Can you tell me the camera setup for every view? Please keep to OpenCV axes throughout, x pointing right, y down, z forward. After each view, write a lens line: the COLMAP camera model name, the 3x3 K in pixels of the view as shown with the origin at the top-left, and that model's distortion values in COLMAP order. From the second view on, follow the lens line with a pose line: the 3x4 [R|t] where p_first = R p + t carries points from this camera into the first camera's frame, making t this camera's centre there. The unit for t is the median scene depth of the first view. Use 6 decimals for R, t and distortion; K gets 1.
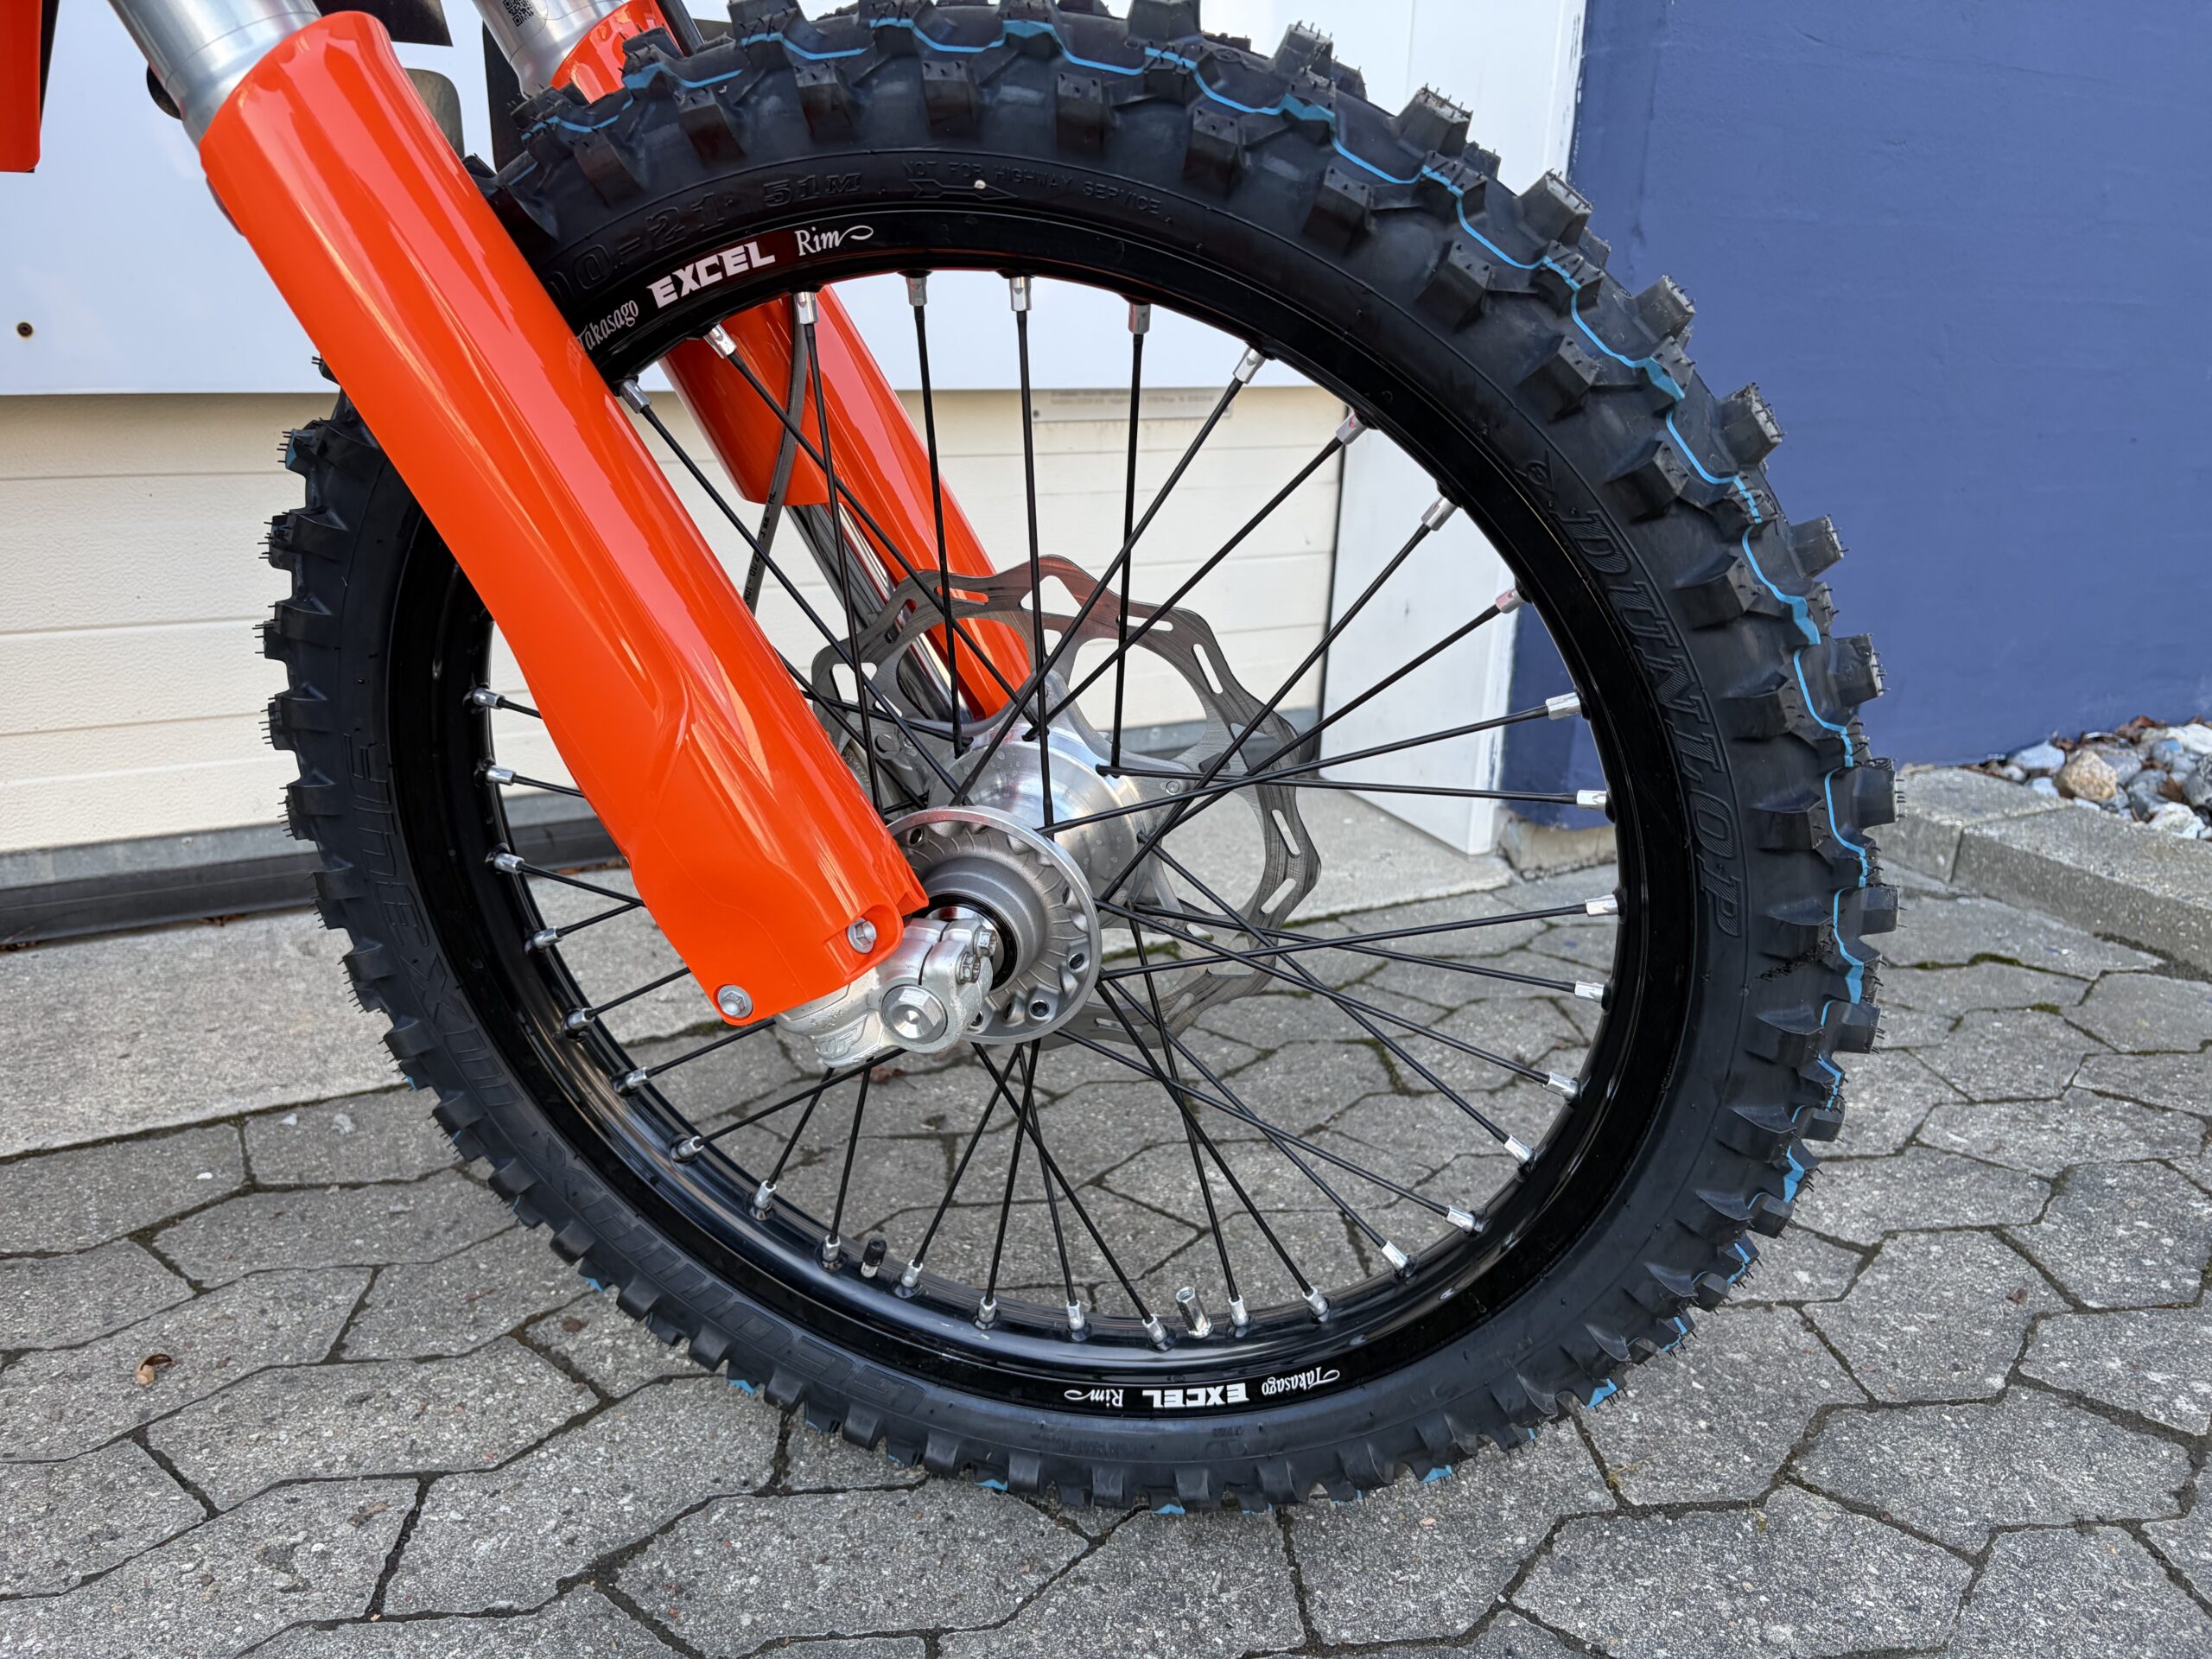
lens RADIAL K [[1669.1, 0, 1100.0], [0, 1669.1, 837.2], [0, 0, 1]] dist [0.033874, -0.060606]
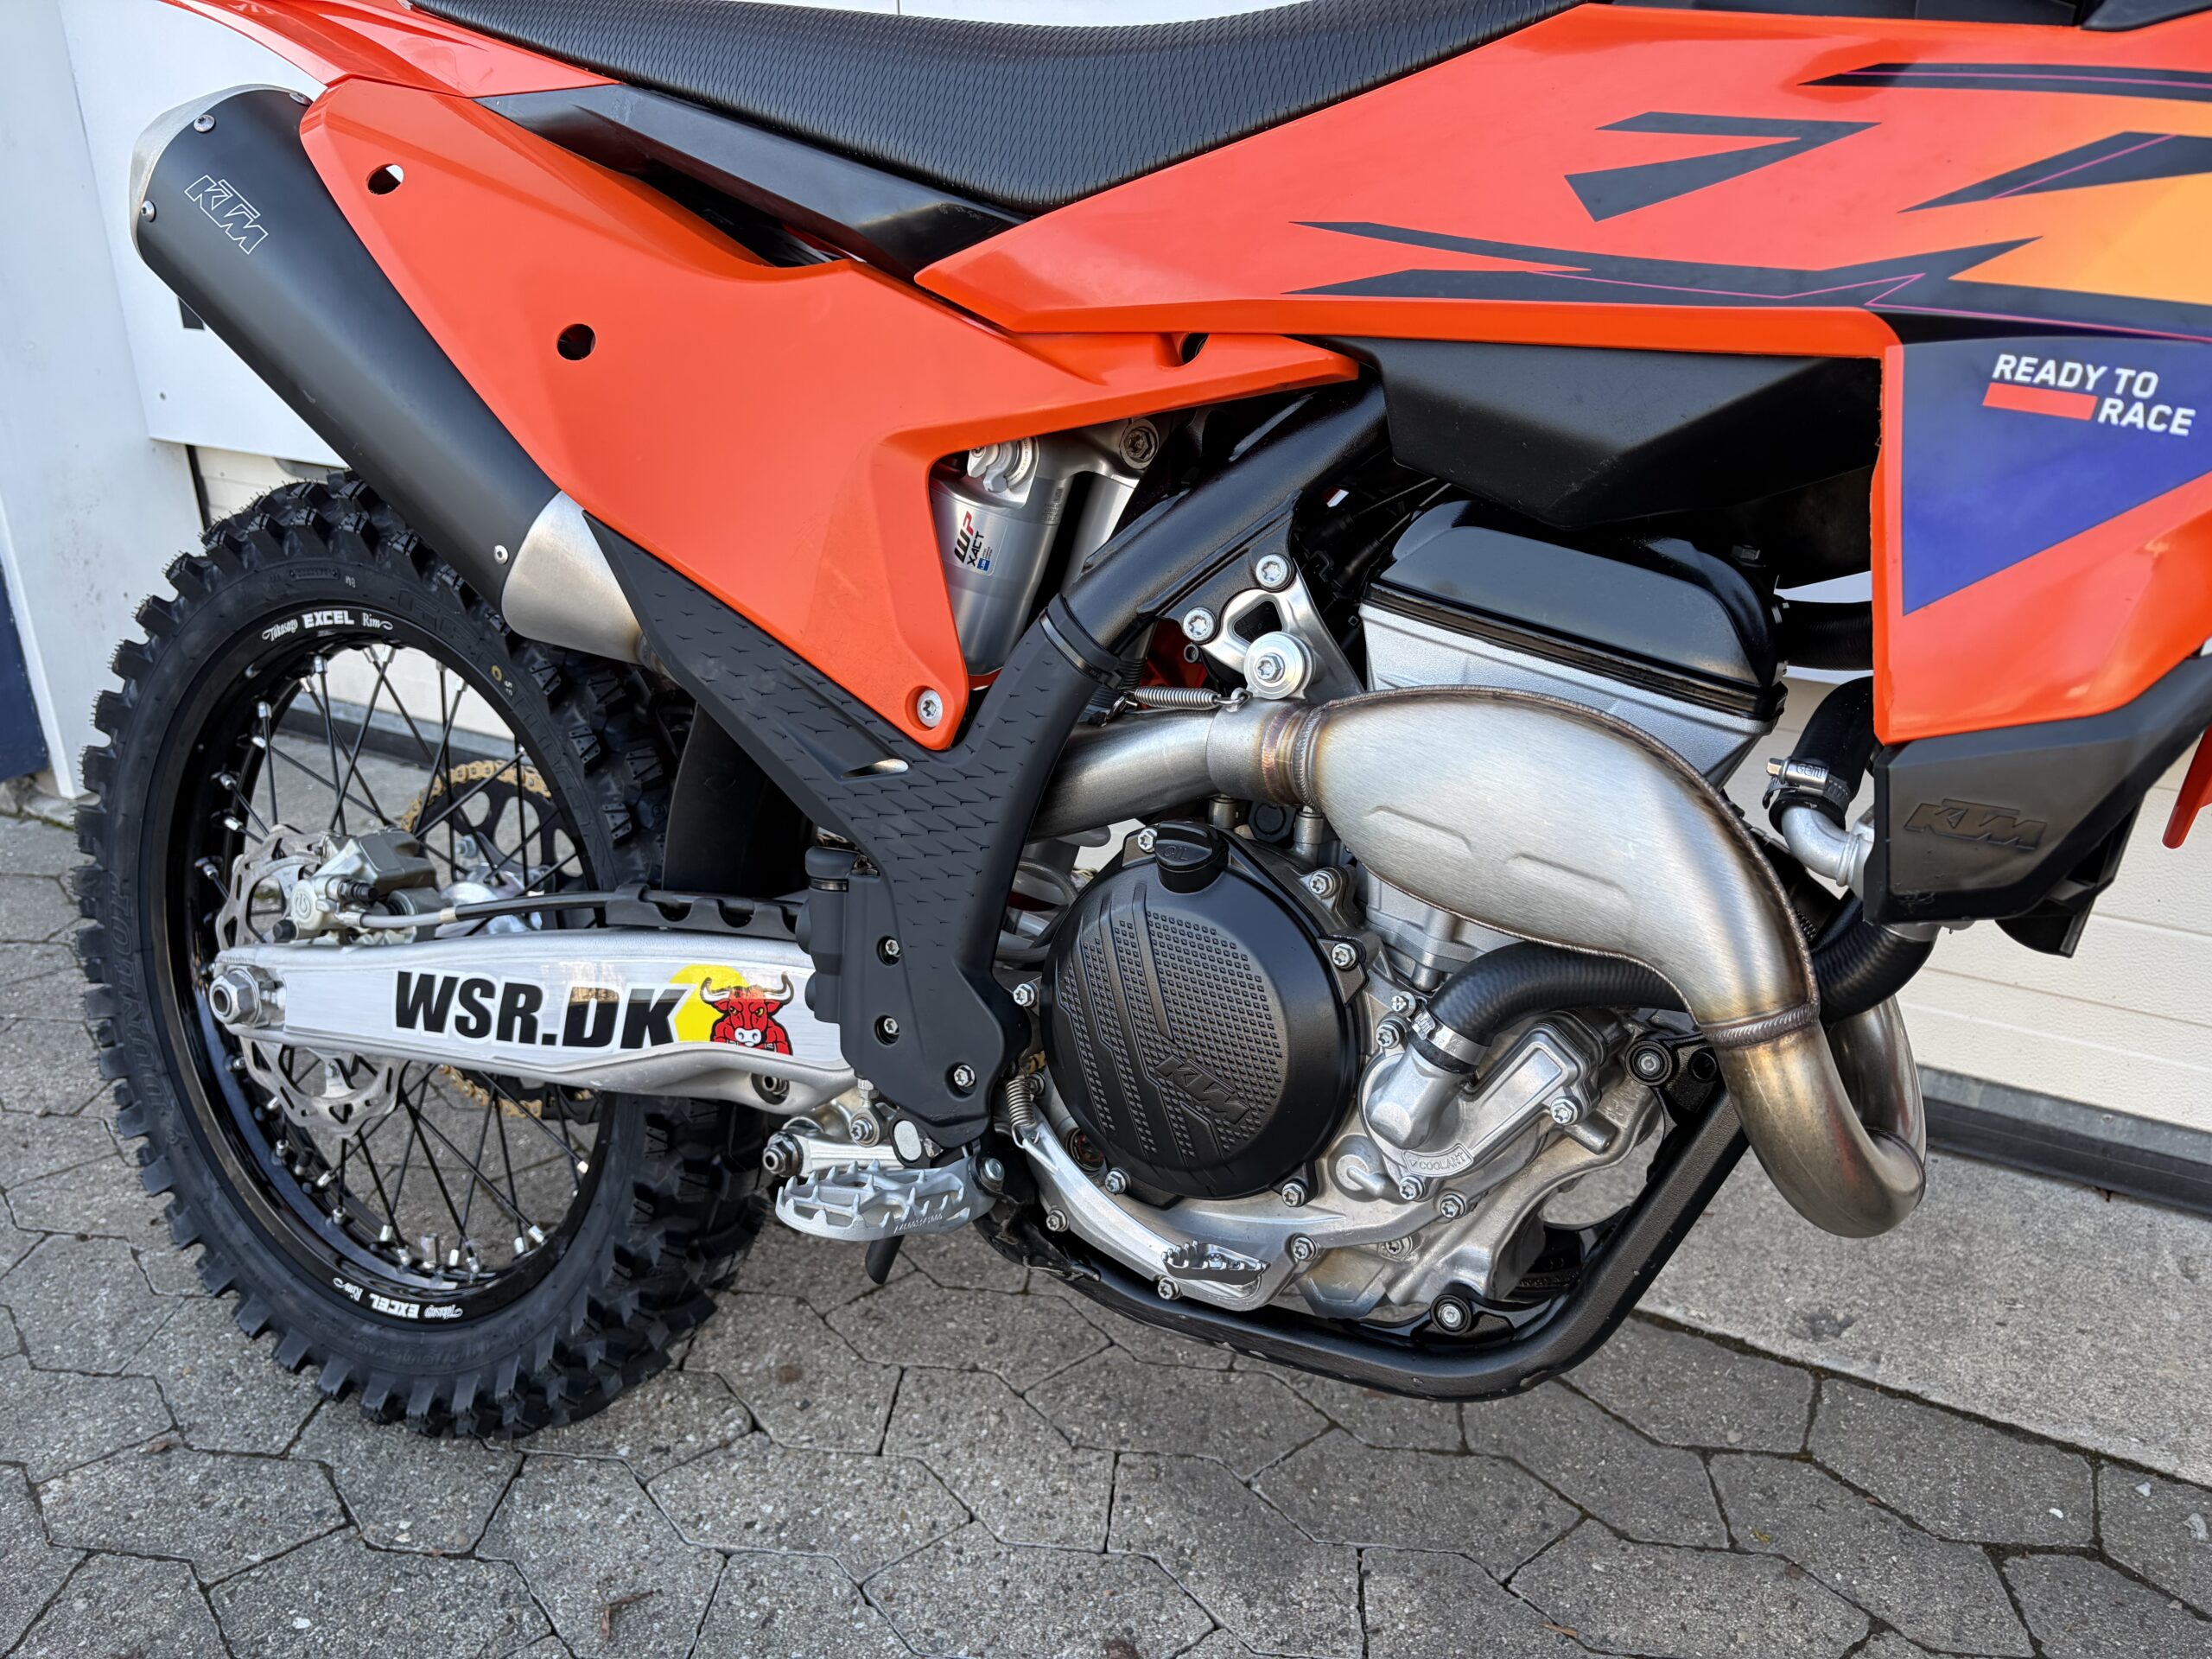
lens RADIAL K [[1669.1, 0, 1100.0], [0, 1669.1, 837.2], [0, 0, 1]] dist [0.033874, -0.060606]
pose [[0.550811, 0.311165, -0.774457, -0.234650], [-0.259405, 0.945774, 0.195502, -0.340822], [0.793295, 0.093214, 0.601660, -0.224468]]
